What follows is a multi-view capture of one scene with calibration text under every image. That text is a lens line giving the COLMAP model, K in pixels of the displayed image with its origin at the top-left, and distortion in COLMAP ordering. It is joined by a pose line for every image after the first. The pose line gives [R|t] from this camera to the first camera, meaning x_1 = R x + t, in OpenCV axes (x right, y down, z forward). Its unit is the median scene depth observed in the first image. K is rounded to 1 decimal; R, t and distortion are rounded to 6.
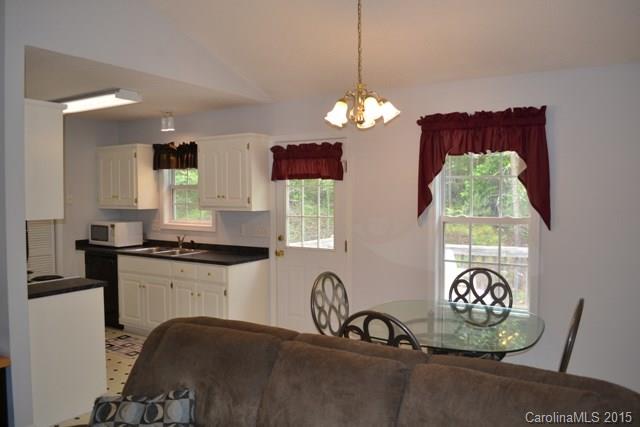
lens RADIAL K [[517.0, 0, 320.0], [0, 517.0, 213.5], [0, 0, 1]] dist [-0.081101, -0.001970]
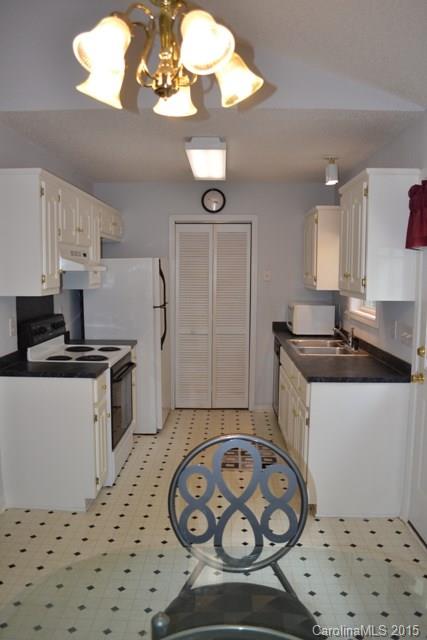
lens RADIAL K [[517.0, 0, 213.5], [0, 517.0, 320.0], [0, 0, 1]] dist [-0.081101, -0.001970]
pose [[0.488311, 0.089500, -0.868068, 0.288813], [-0.038527, 0.995968, 0.081014, -0.022021], [0.871819, -0.006116, 0.489791, 0.520884]]
